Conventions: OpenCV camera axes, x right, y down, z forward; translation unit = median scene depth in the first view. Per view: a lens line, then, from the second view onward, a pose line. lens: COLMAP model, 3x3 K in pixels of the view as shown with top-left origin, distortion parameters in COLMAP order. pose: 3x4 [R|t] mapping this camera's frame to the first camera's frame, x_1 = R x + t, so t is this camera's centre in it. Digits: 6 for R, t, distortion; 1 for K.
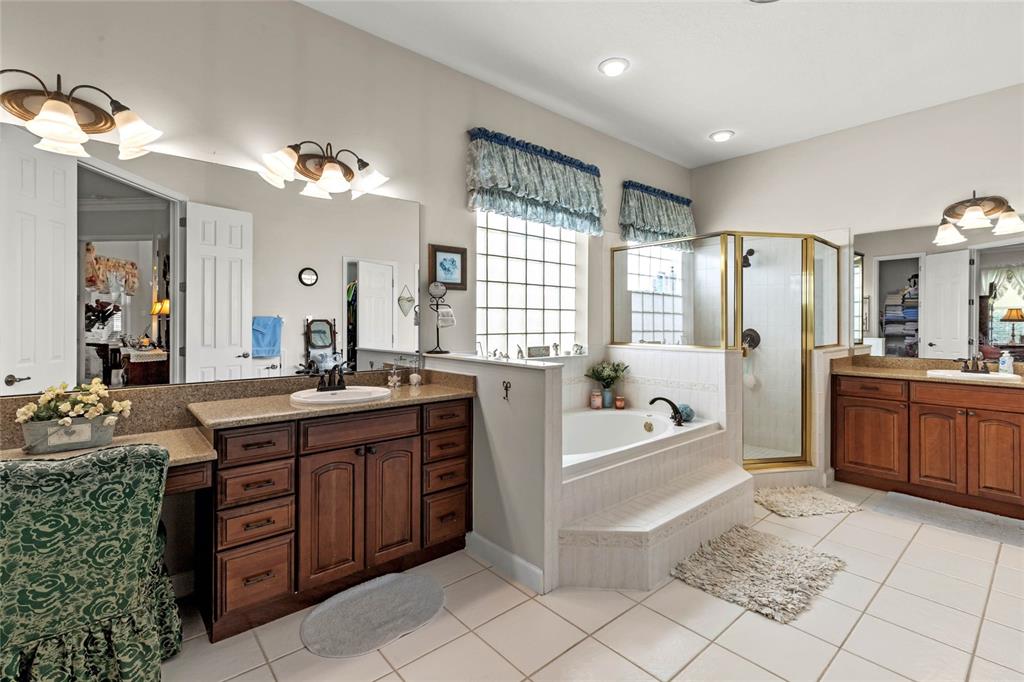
lens RADIAL K [[466.6, 0, 505.6], [0, 466.6, 322.6], [0, 0, 1]] dist [0.007794, -0.000116]
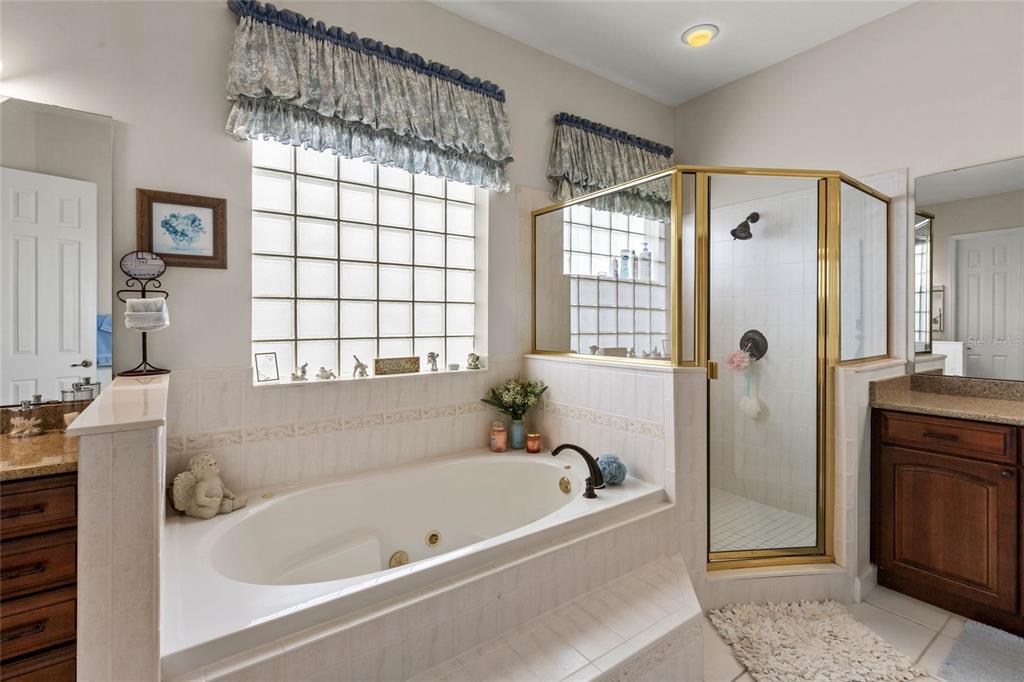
lens RADIAL K [[466.6, 0, 507.6], [0, 466.6, 325.0], [0, 0, 1]] dist [0.007794, -0.000116]
pose [[0.995835, -0.001646, -0.091157, 0.280933], [0.002196, 0.999980, 0.005927, 0.001093], [0.091146, -0.006102, 0.995819, 0.354731]]
